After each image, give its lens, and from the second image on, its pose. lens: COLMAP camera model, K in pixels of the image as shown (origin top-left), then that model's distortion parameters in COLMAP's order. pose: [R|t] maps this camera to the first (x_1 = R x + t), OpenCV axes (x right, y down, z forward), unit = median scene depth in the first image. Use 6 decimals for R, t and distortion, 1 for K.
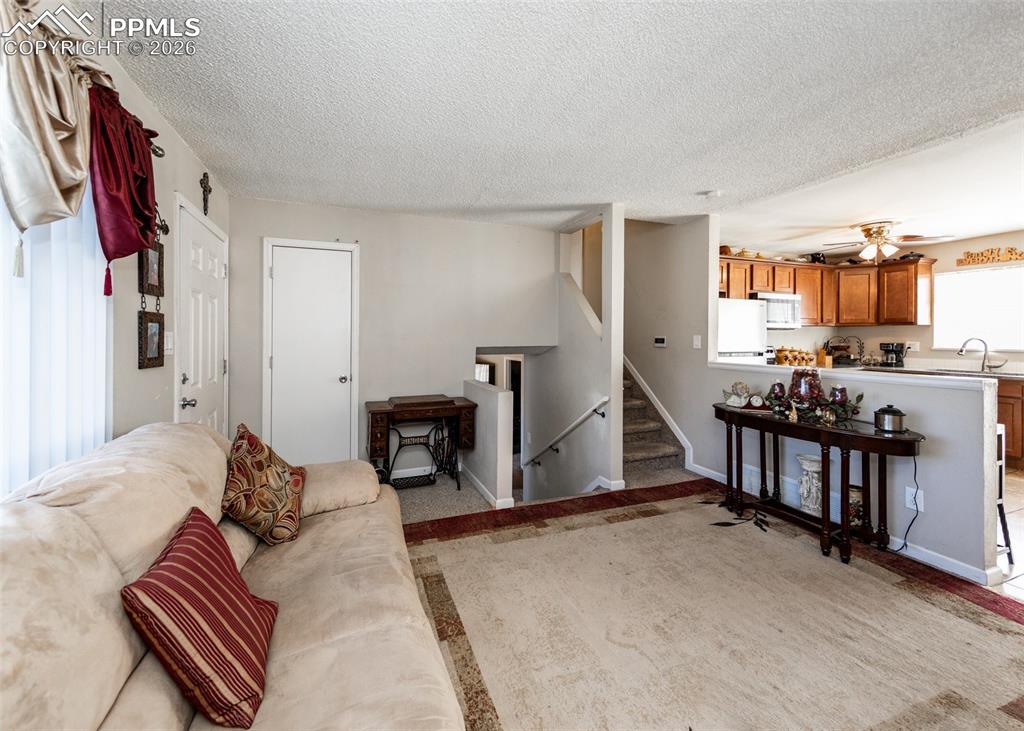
lens RADIAL K [[402.2, 0, 484.1], [0, 402.2, 338.0], [0, 0, 1]] dist [0.002947, 0.000322]
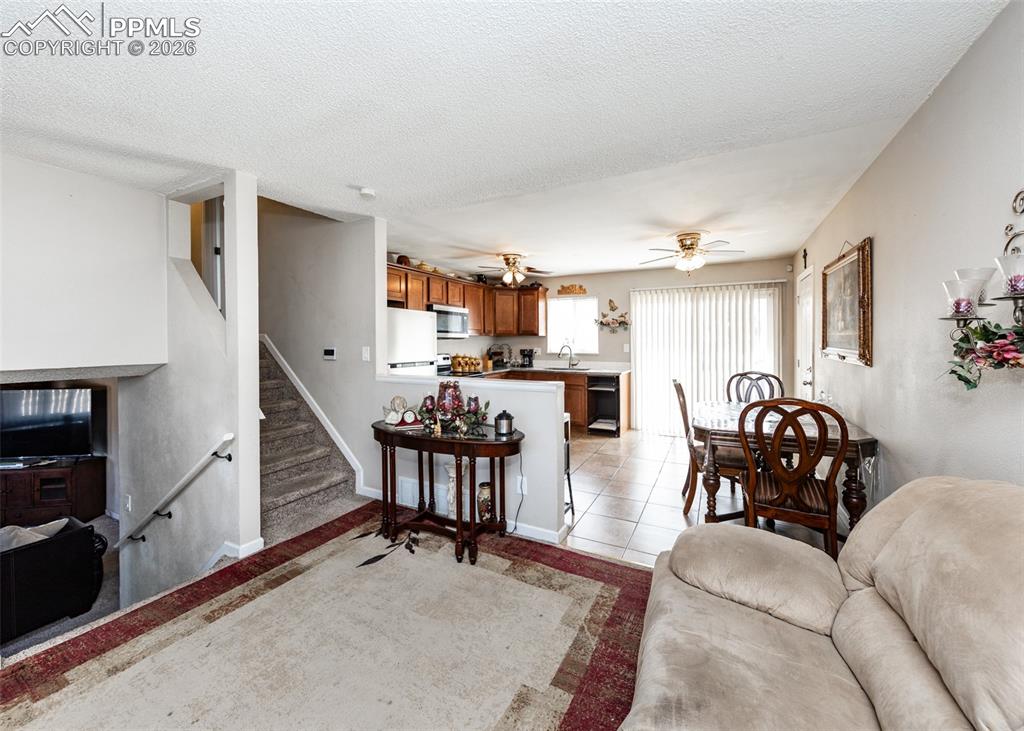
lens RADIAL K [[389.2, 0, 532.7], [0, 389.2, 344.0], [0, 0, 1]] dist [0.000991, 0.000030]
pose [[0.717331, -0.007700, 0.696690, 0.223638], [0.004429, 0.999969, 0.006492, -0.020634], [-0.696718, -0.001571, 0.717343, 0.117920]]
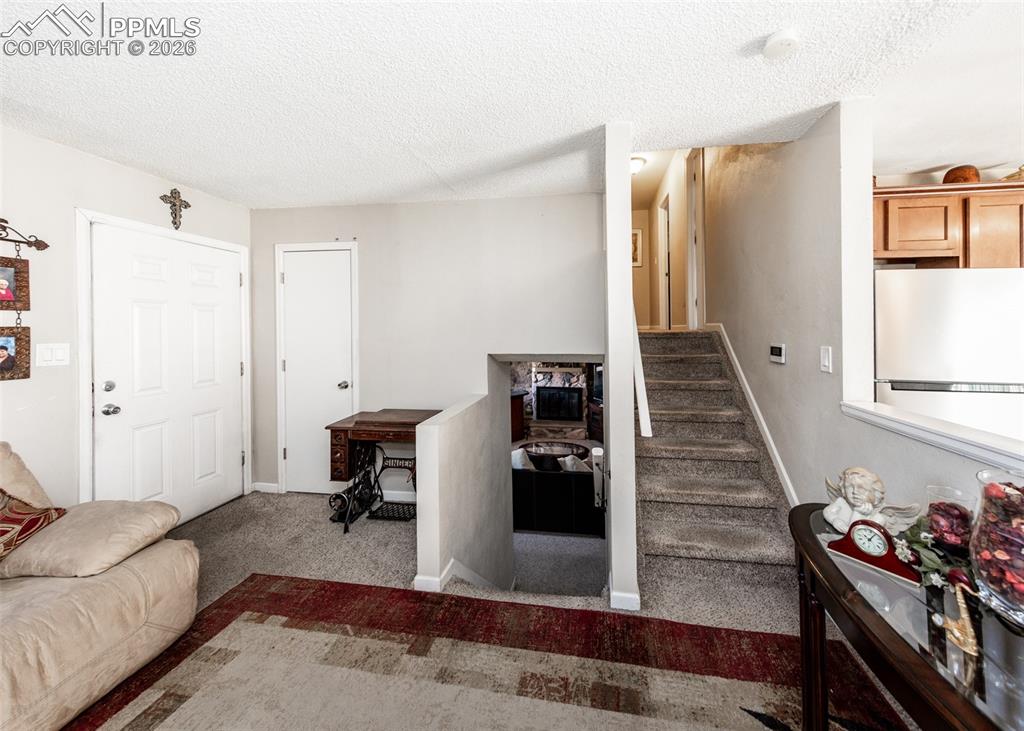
lens RADIAL K [[367.8, 0, 543.2], [0, 367.8, 323.1], [0, 0, 1]] dist [0.002221, 0.000068]
pose [[0.882638, -0.005979, -0.470015, 0.528402], [0.001637, 0.999952, -0.009646, -0.038880], [0.470050, 0.007745, 0.882606, 0.511620]]
